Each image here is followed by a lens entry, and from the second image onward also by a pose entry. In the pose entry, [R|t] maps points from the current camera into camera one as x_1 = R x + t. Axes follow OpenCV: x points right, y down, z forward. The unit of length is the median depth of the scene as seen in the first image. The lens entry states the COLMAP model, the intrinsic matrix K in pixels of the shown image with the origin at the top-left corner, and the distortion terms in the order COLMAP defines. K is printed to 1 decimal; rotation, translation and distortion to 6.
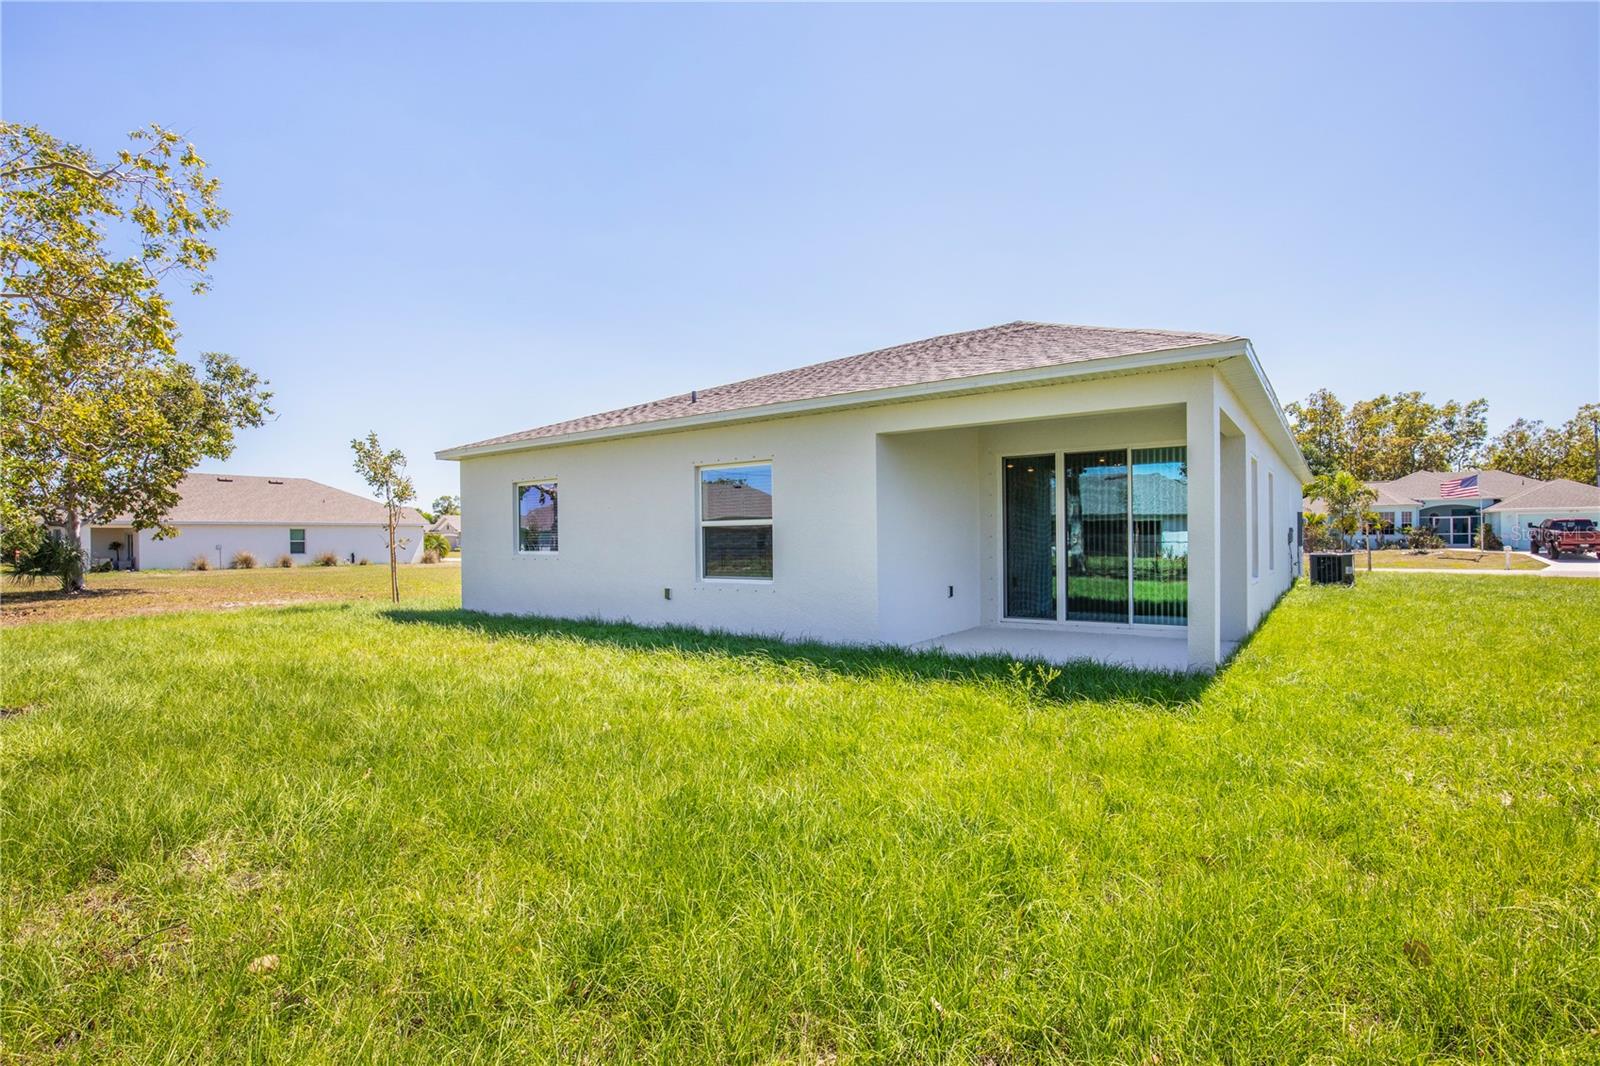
lens RADIAL K [[770.6, 0, 803.9], [0, 770.6, 537.7], [0, 0, 1]] dist [-0.026664, -0.000615]
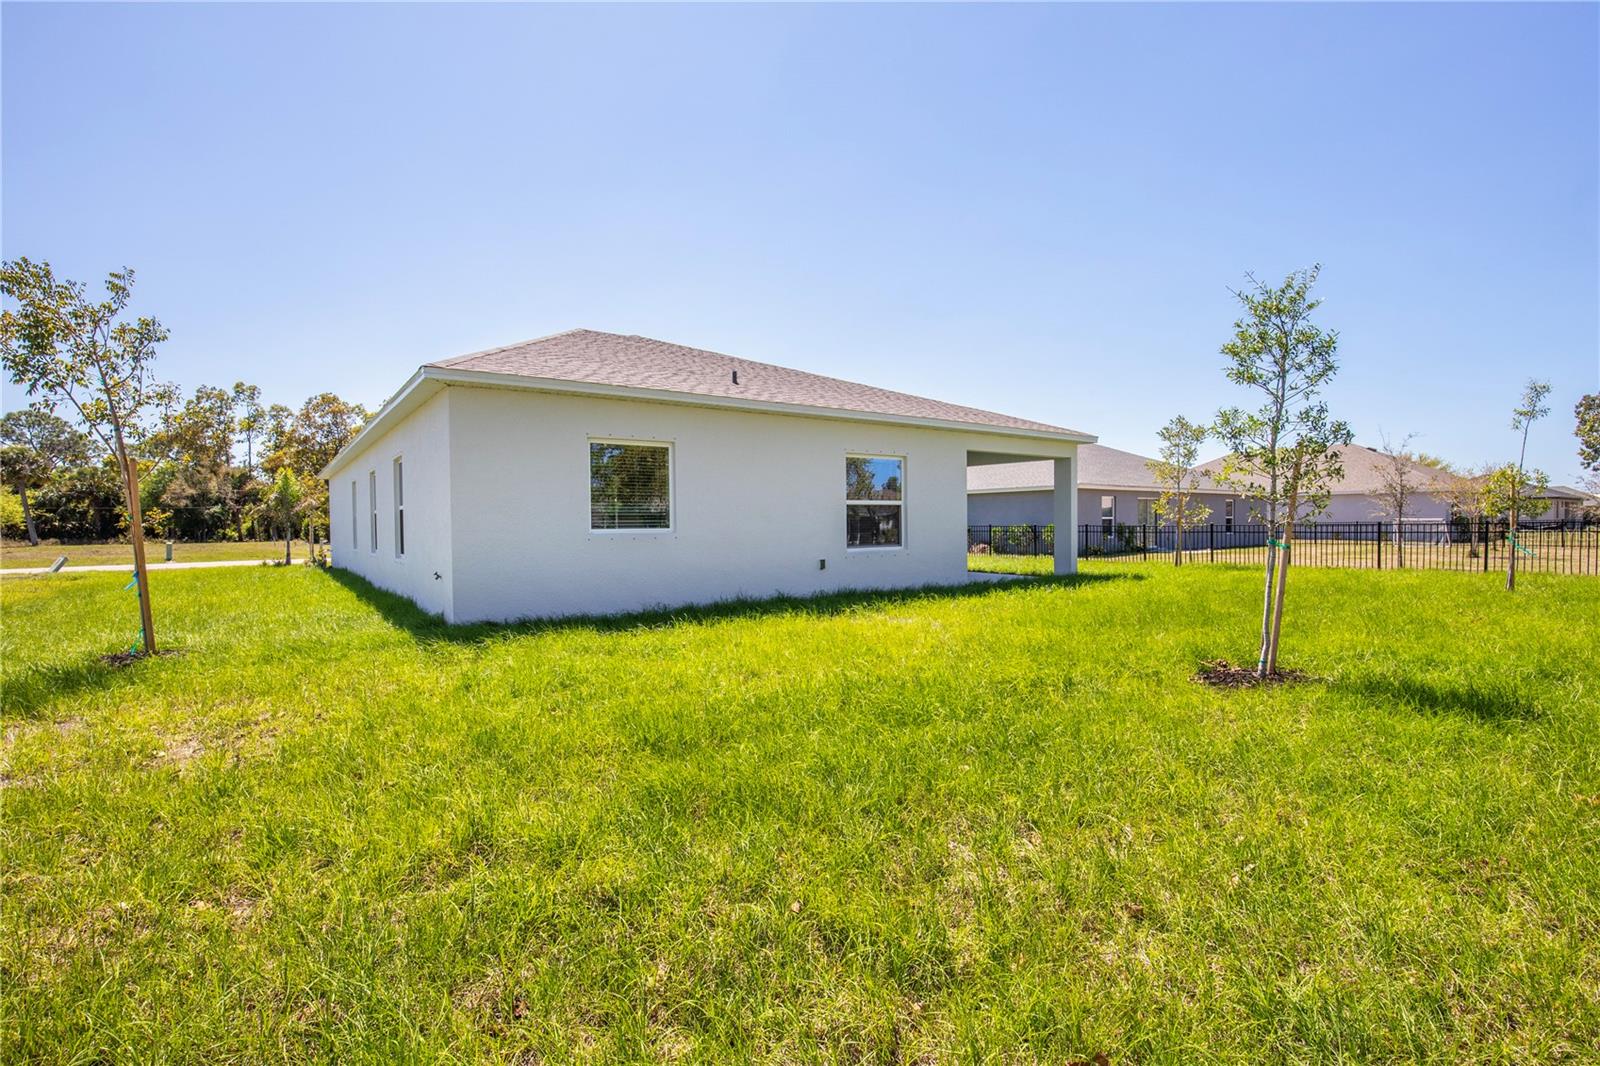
lens RADIAL K [[729.9, 0, 796.0], [0, 729.9, 538.7], [0, 0, 1]] dist [-0.033367, 0.005290]
pose [[0.329429, -0.013355, 0.944086, -1.221315], [0.004896, 0.999911, 0.012436, 0.023585], [-0.944168, 0.000525, 0.329465, 0.710215]]
